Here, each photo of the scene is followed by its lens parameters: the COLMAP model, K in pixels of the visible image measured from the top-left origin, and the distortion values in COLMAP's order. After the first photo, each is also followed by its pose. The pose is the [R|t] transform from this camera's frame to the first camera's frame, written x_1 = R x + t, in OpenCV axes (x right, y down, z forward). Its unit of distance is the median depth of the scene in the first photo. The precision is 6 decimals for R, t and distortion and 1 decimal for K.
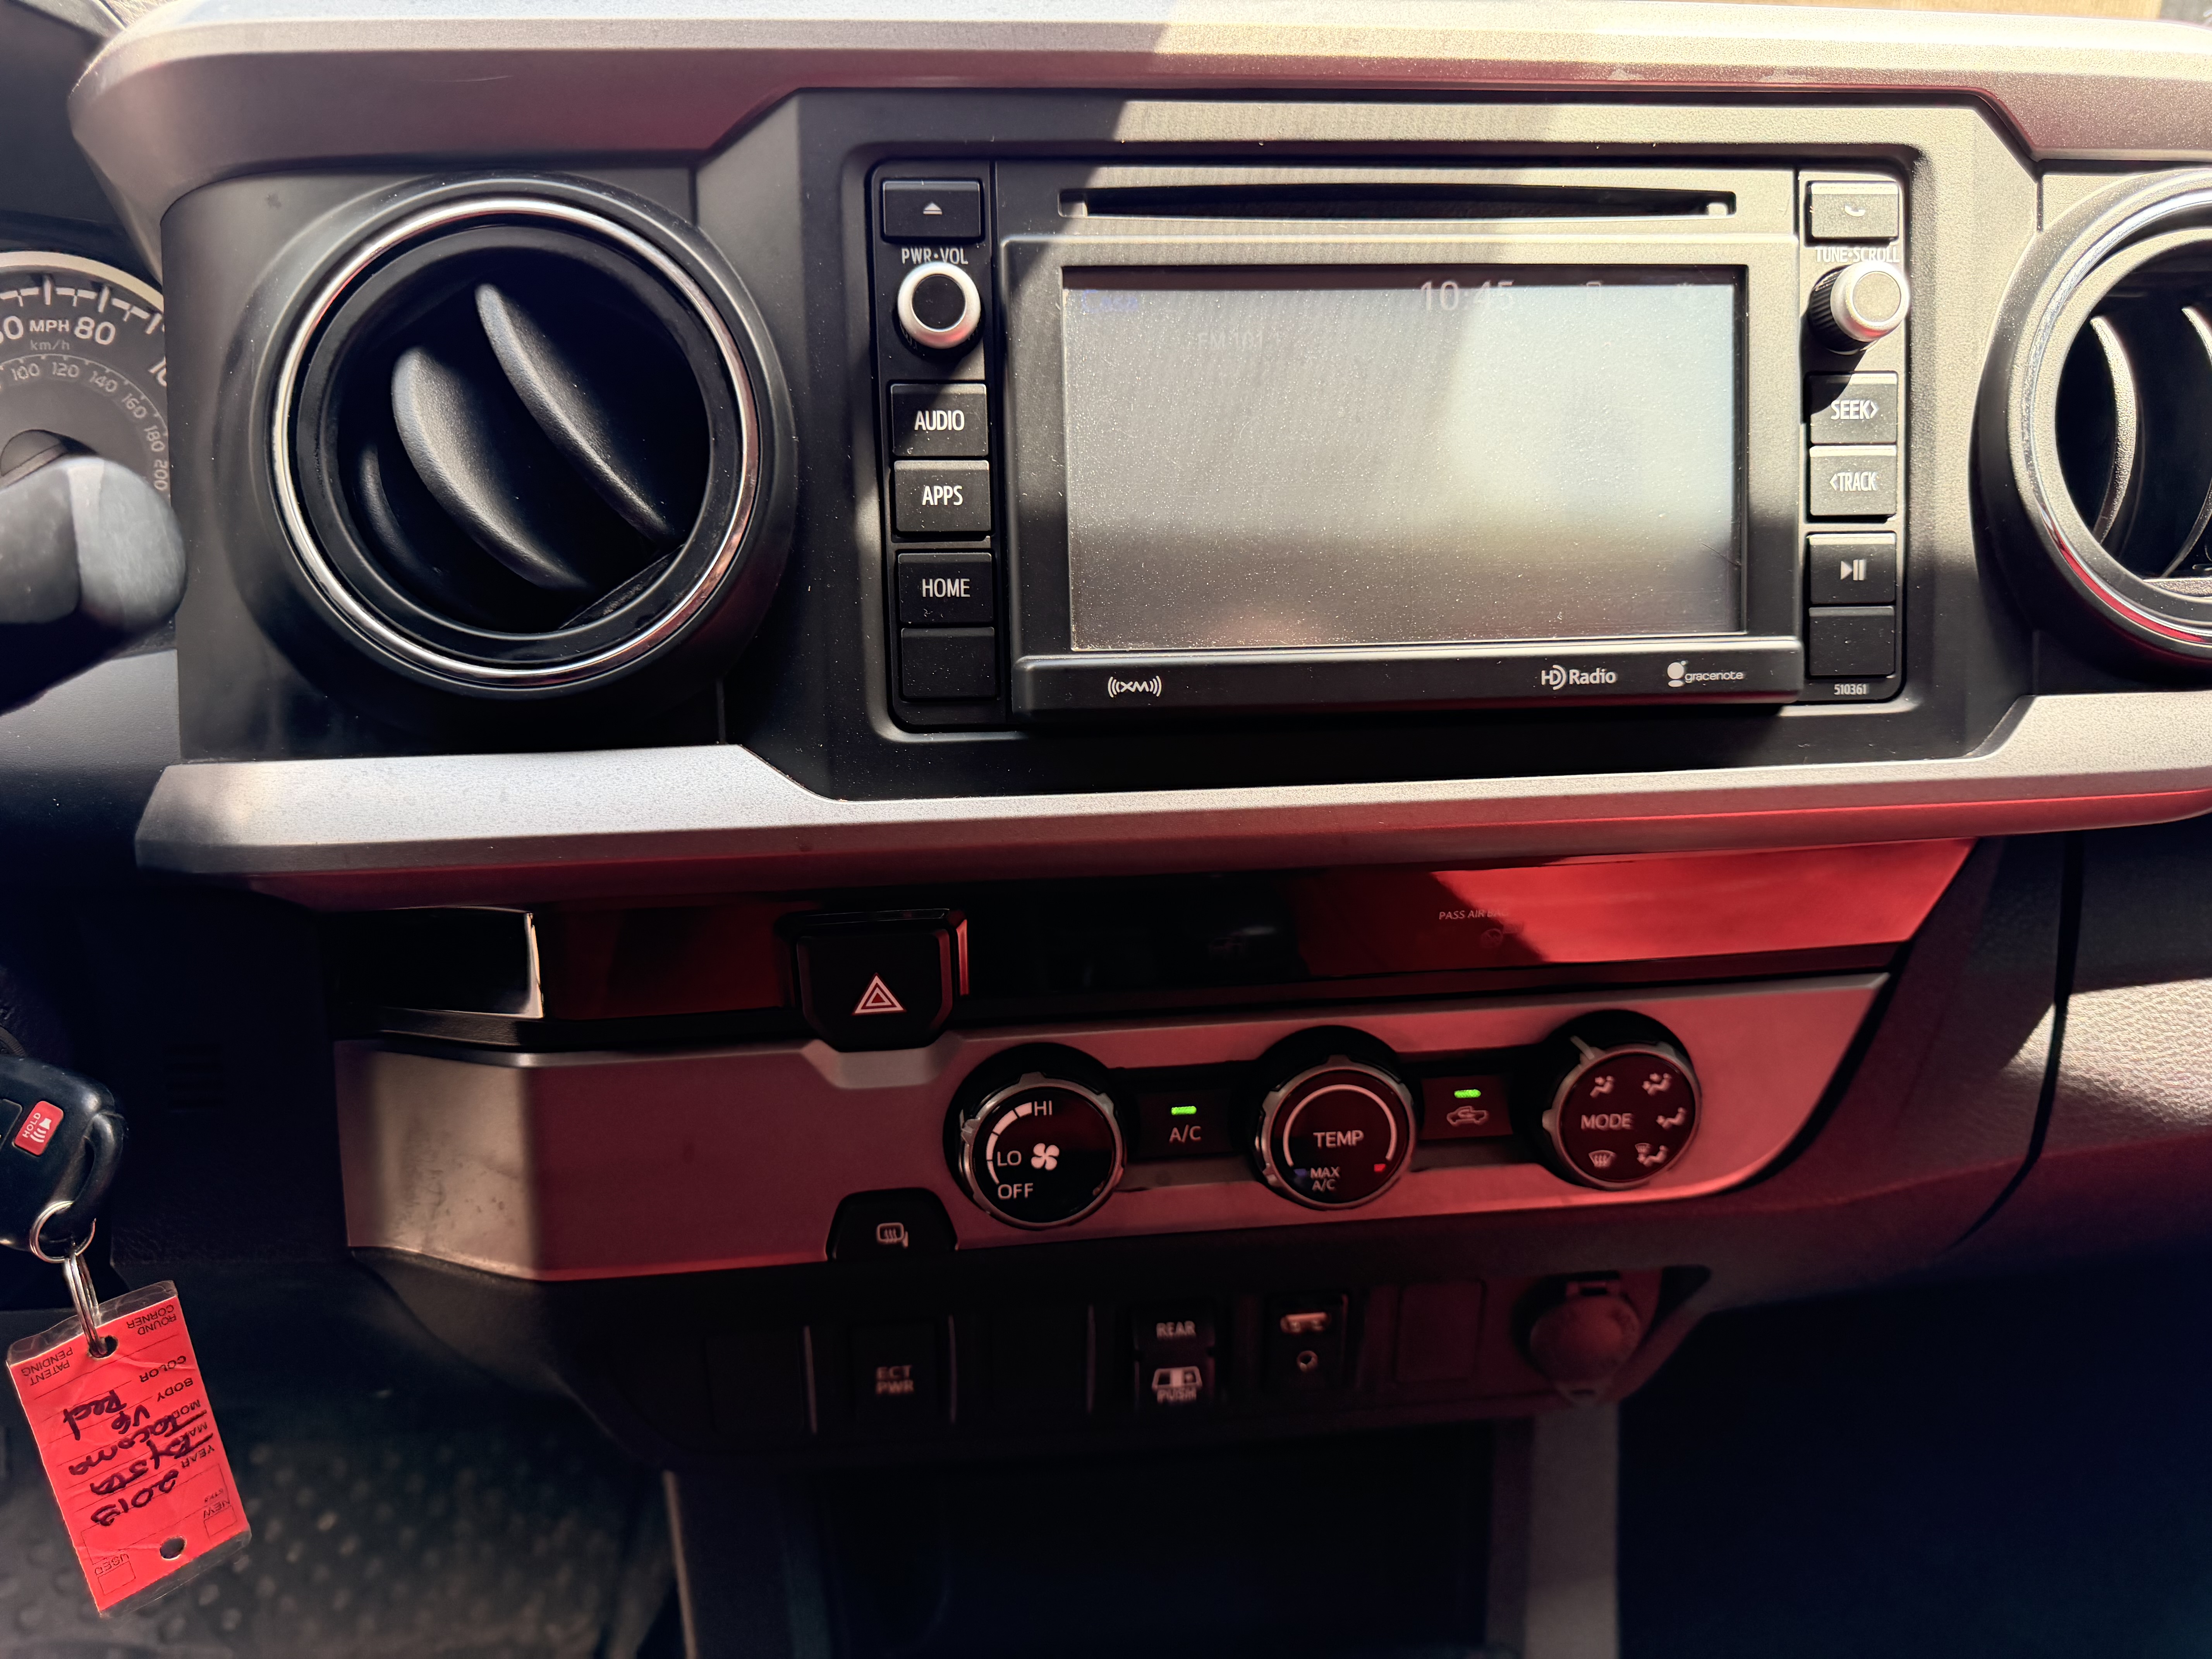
lens RADIAL K [[1606.4, 0, 1098.8], [0, 1606.4, 821.0], [0, 0, 1]] dist [0.019790, -0.026892]
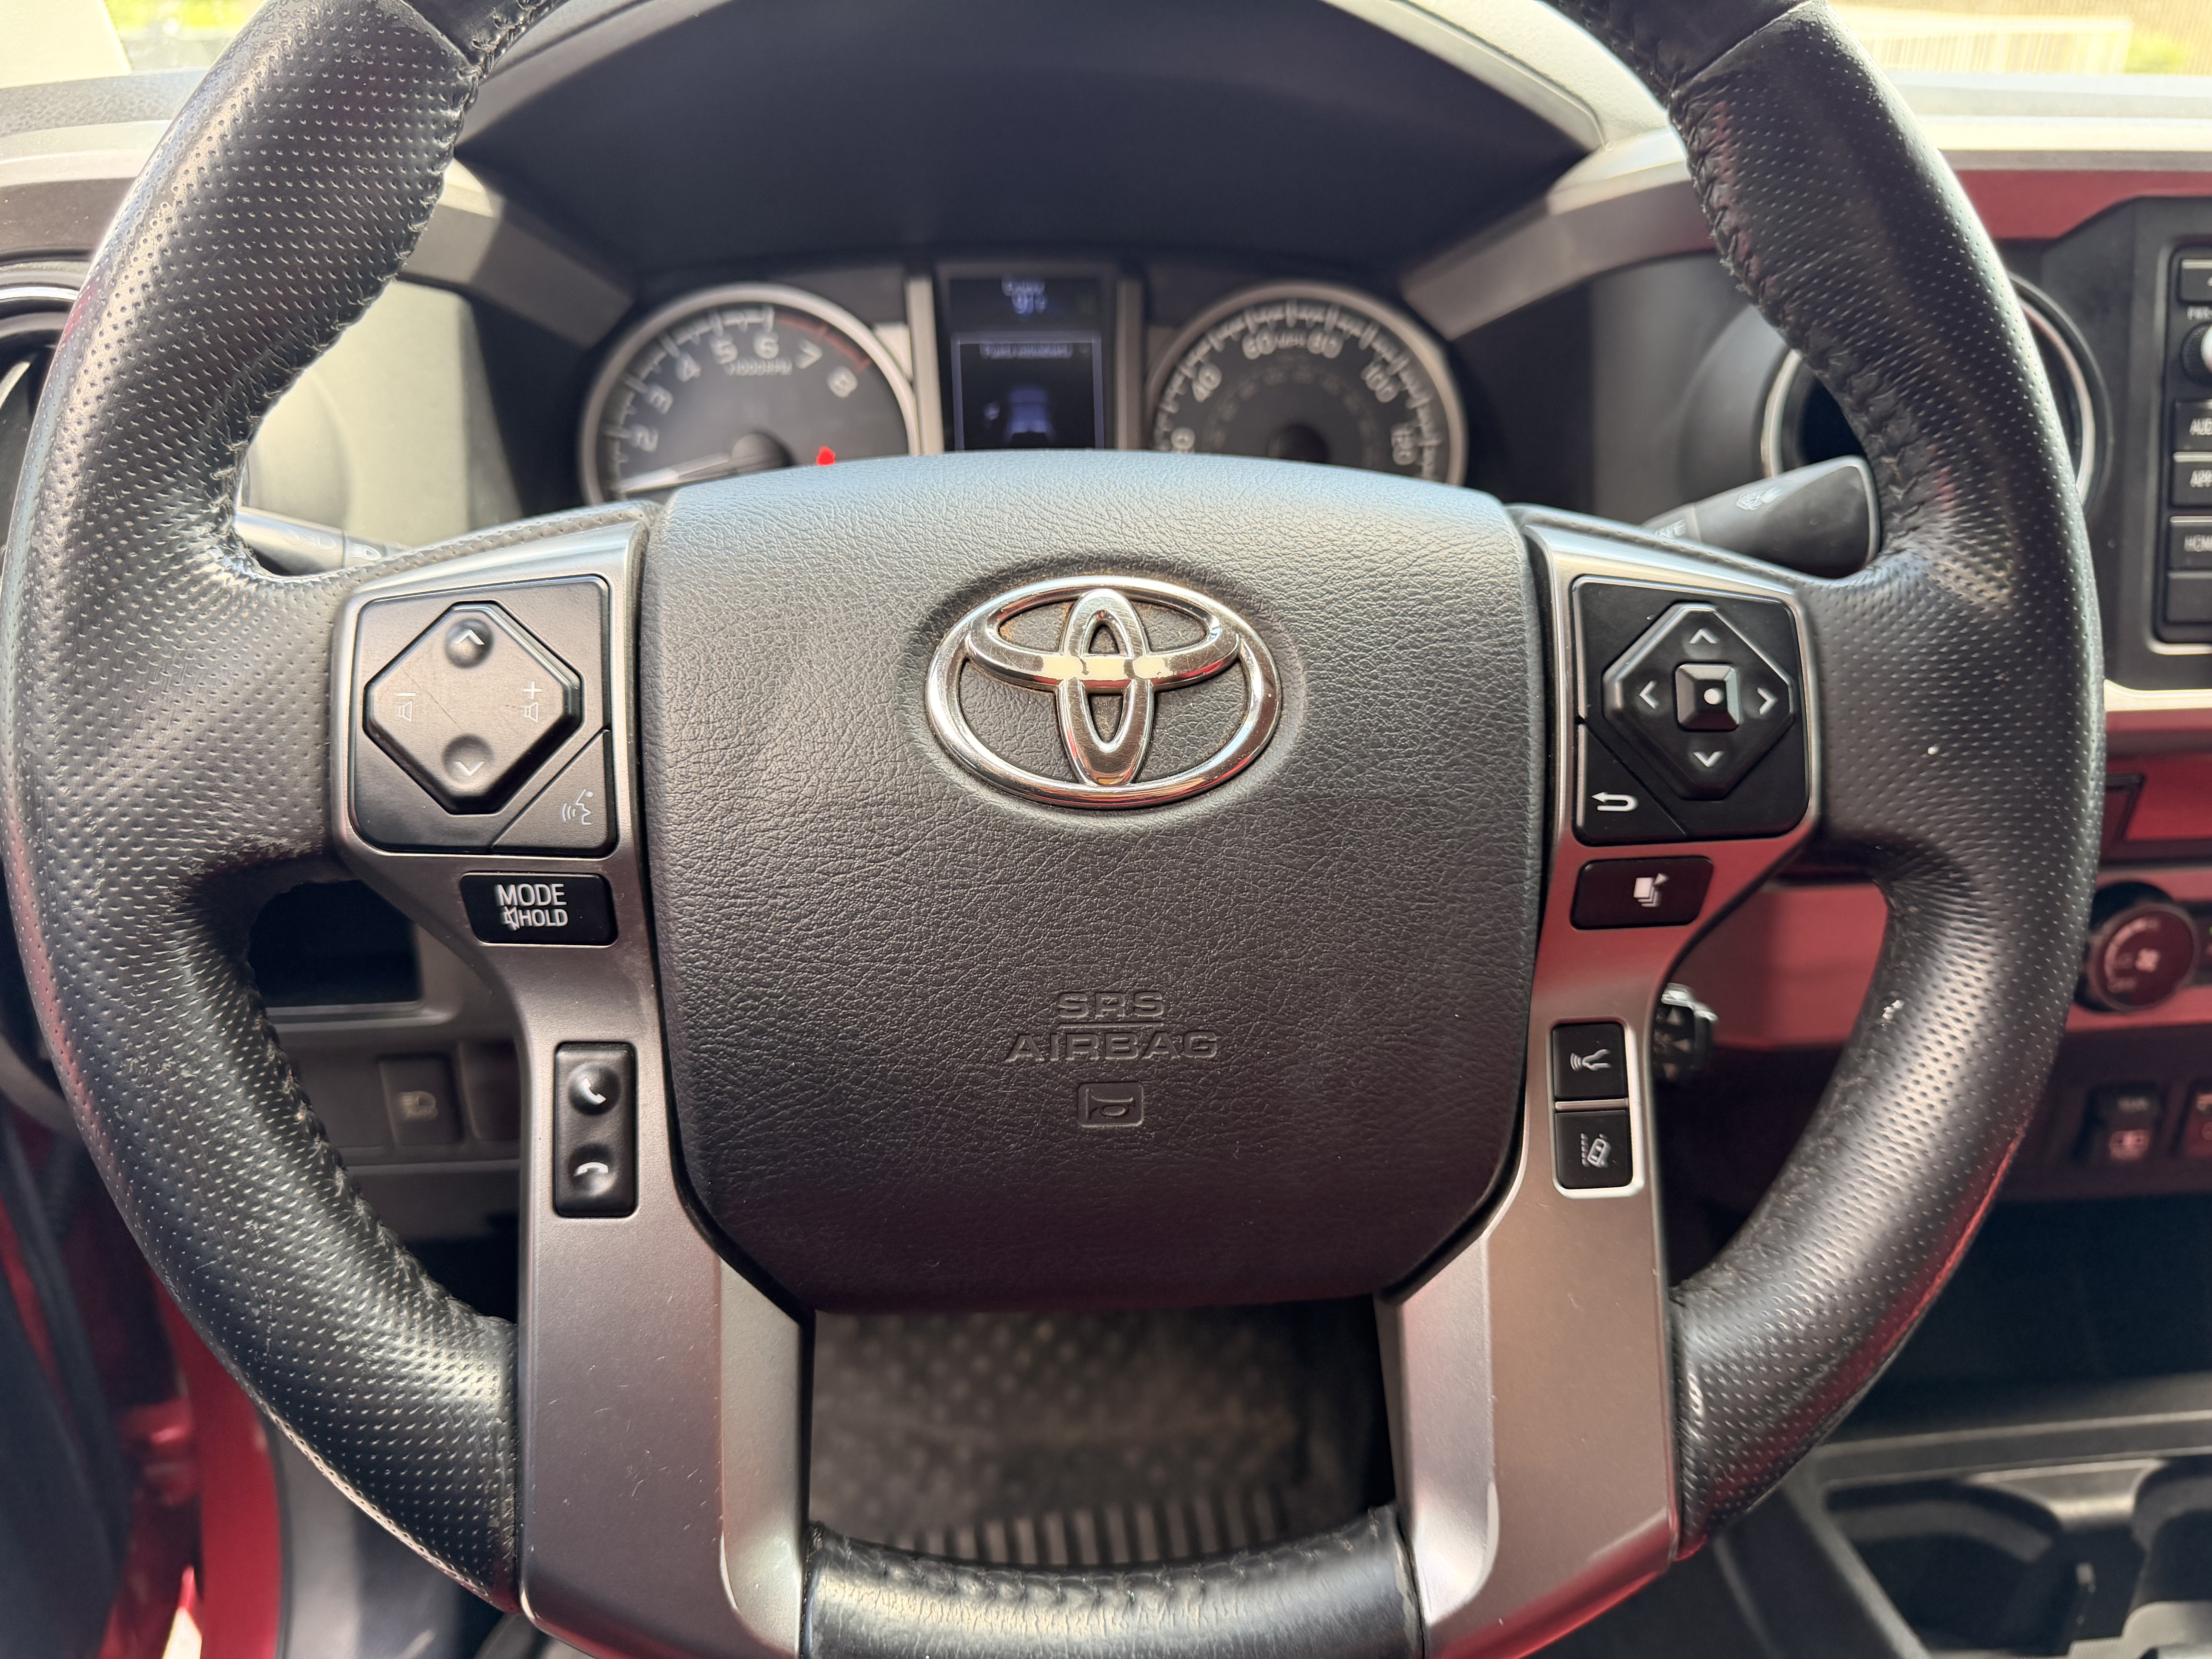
lens RADIAL K [[1606.4, 0, 1145.3], [0, 1606.4, 869.3], [0, 0, 1]] dist [0.019790, -0.026892]
pose [[0.999929, 0.002459, -0.011690, -0.975246], [-0.001832, 0.998575, 0.053327, 0.065630], [0.011805, -0.053302, 0.998509, -0.432468]]
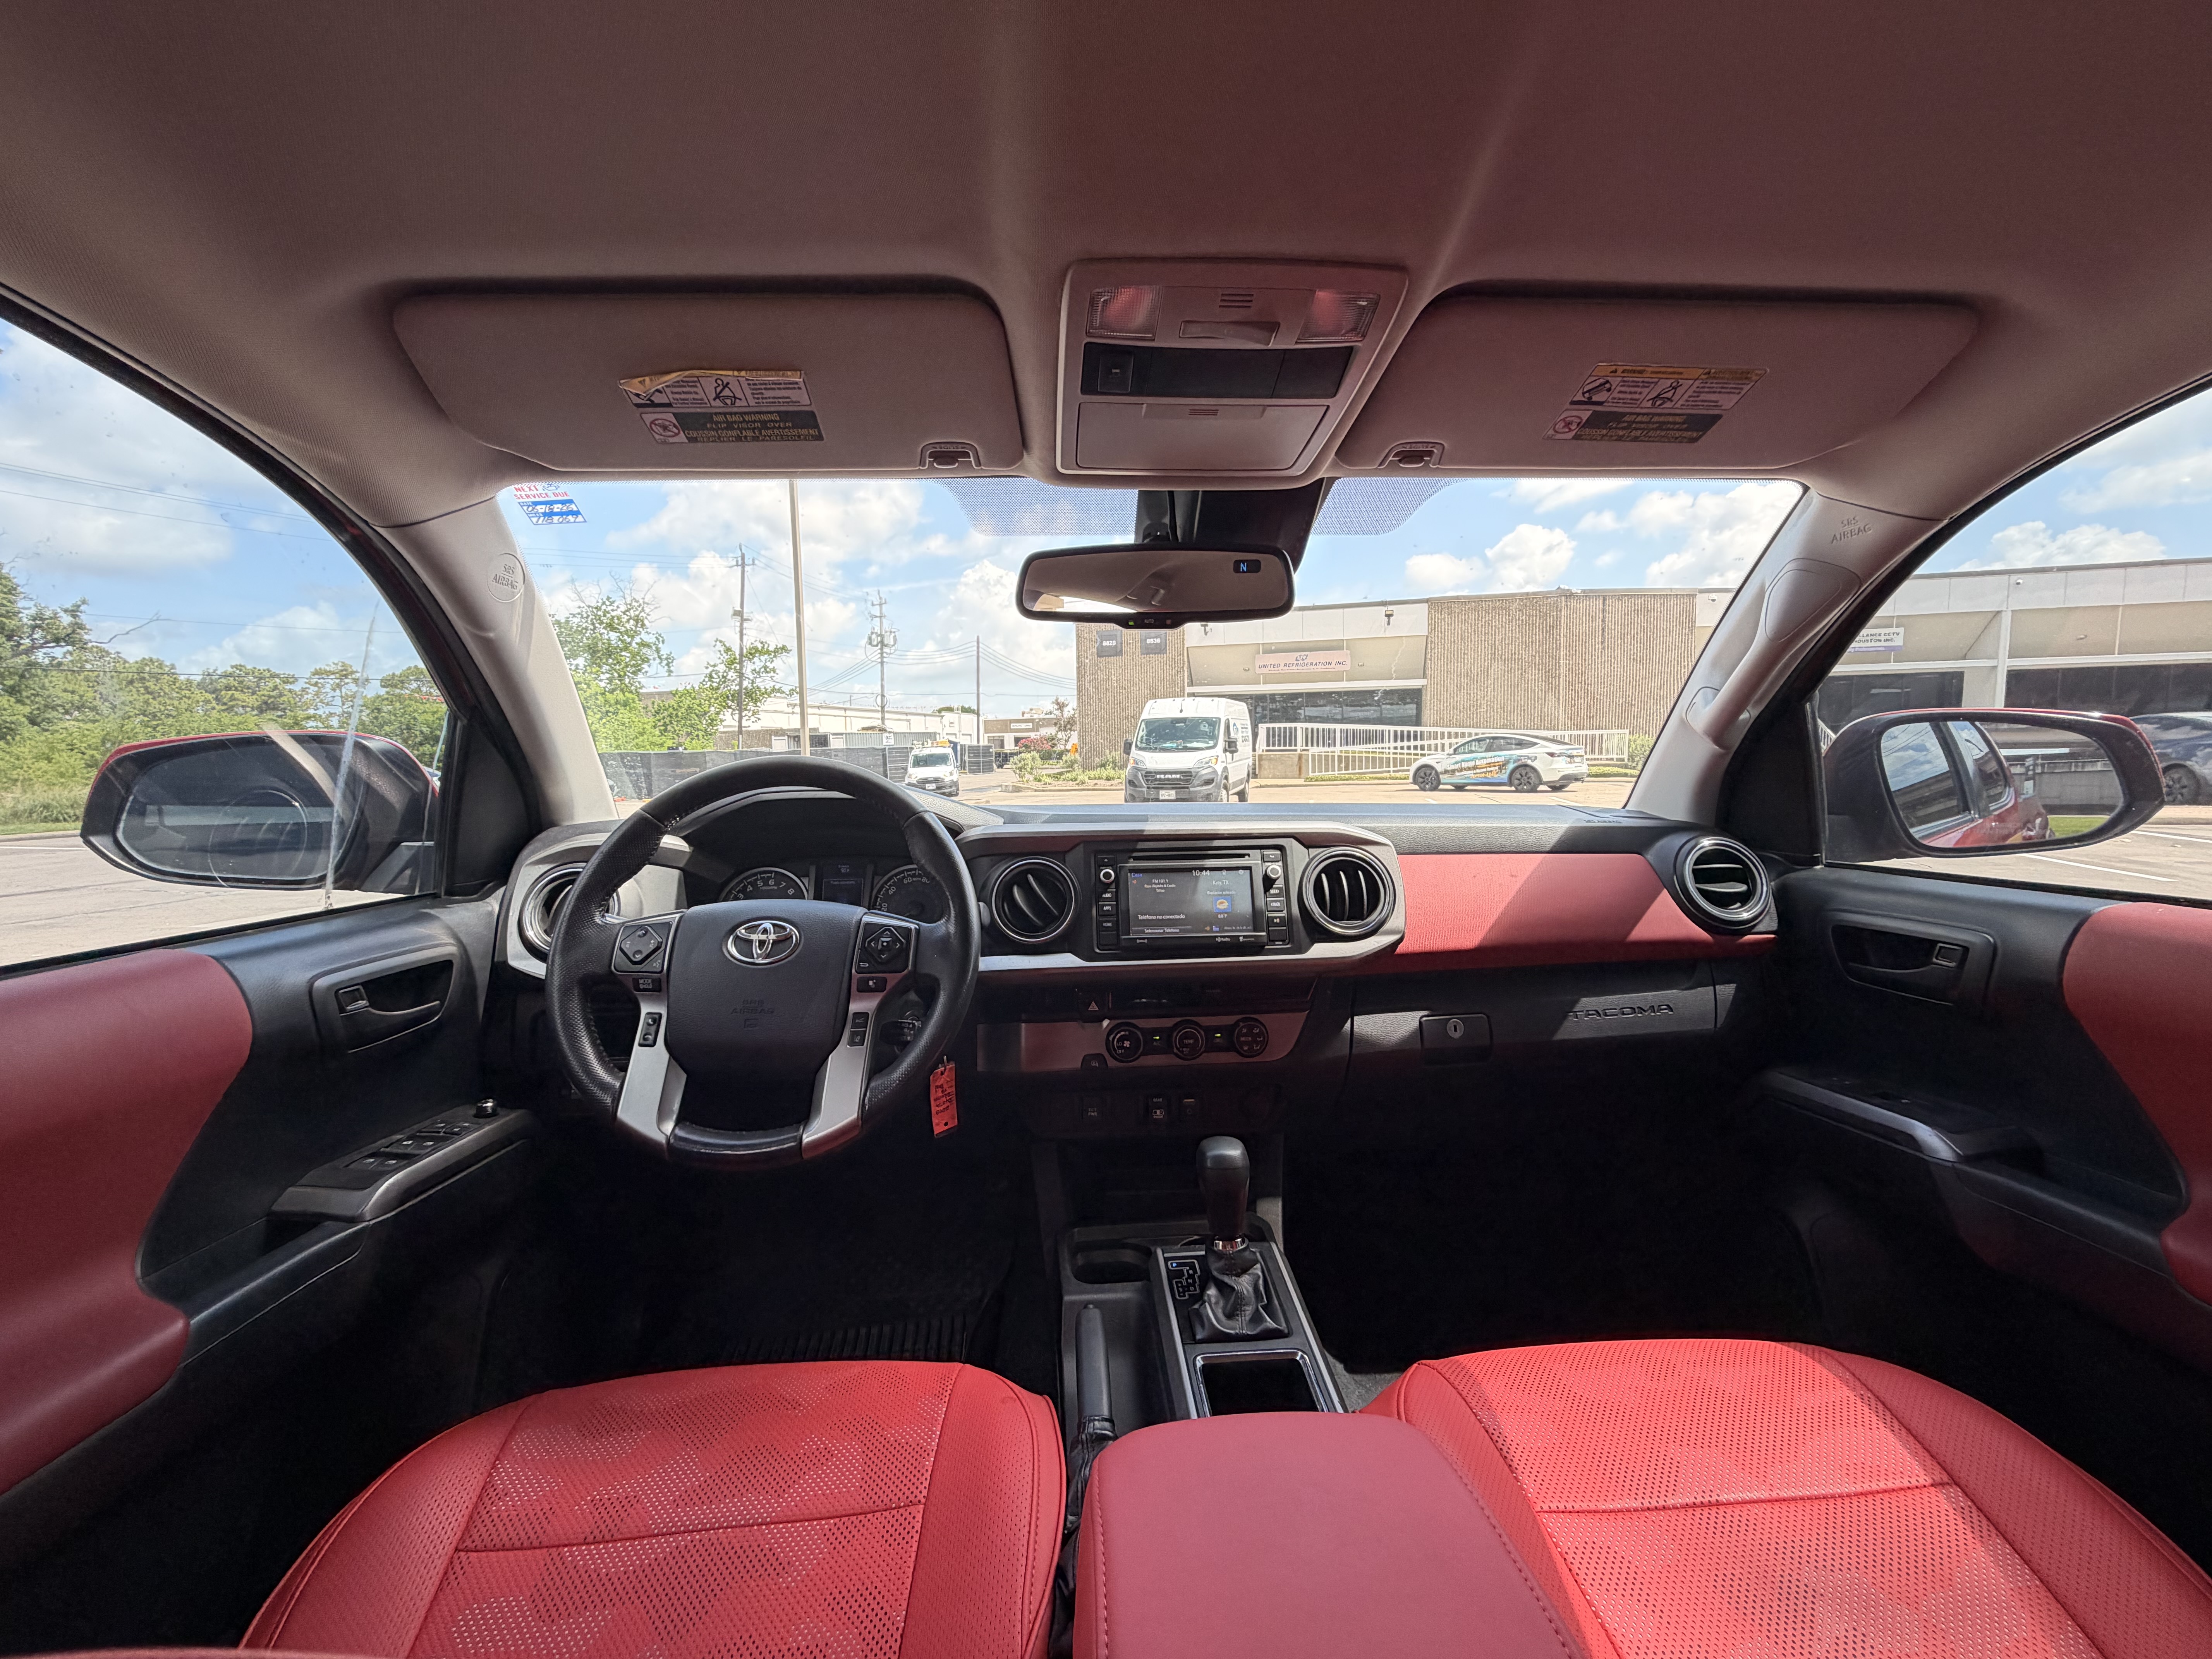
lens RADIAL K [[874.6, 0, 1100.8], [0, 874.6, 840.6], [0, 0, 1]] dist [0.001395, -0.000746]
pose [[0.997228, -0.019285, -0.071860, 0.099401], [-0.003962, 0.950693, -0.310109, 0.492508], [0.074297, 0.309534, 0.947981, -1.866180]]
